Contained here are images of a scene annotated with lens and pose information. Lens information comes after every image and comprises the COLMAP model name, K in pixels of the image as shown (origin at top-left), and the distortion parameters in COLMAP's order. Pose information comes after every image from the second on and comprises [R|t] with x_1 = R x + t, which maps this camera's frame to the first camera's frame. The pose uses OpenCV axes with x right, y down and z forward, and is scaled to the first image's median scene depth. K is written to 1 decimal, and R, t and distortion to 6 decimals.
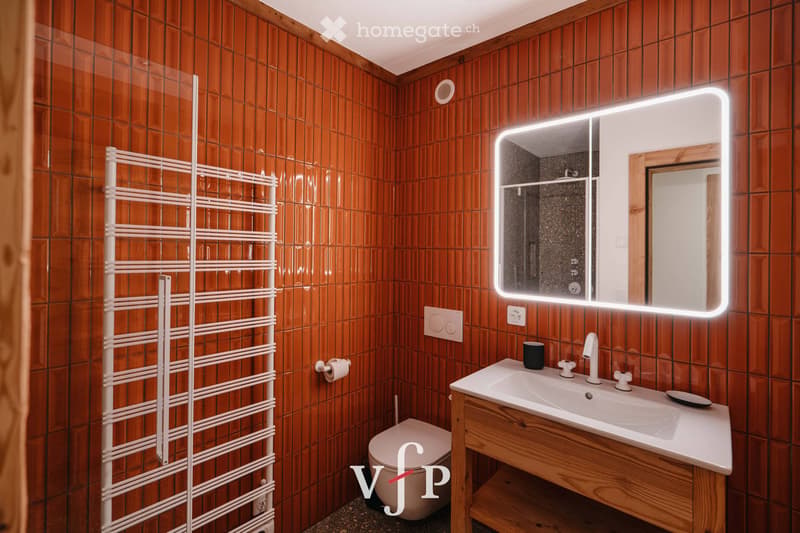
lens RADIAL K [[372.0, 0, 397.9], [0, 372.0, 249.5], [0, 0, 1]] dist [-0.000203, 0.000690]
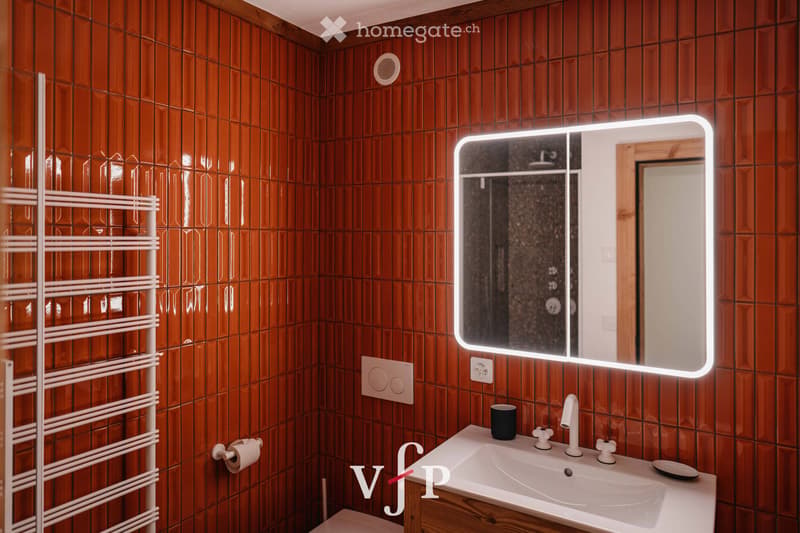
lens RADIAL K [[545.1, 0, 401.8], [0, 545.1, 234.8], [0, 0, 1]] dist [-0.000433, 0.000472]
pose [[0.985488, -0.009259, 0.169492, -0.036636], [0.008480, 0.999950, 0.005322, -0.107231], [-0.169533, -0.003808, 0.985517, -0.093218]]
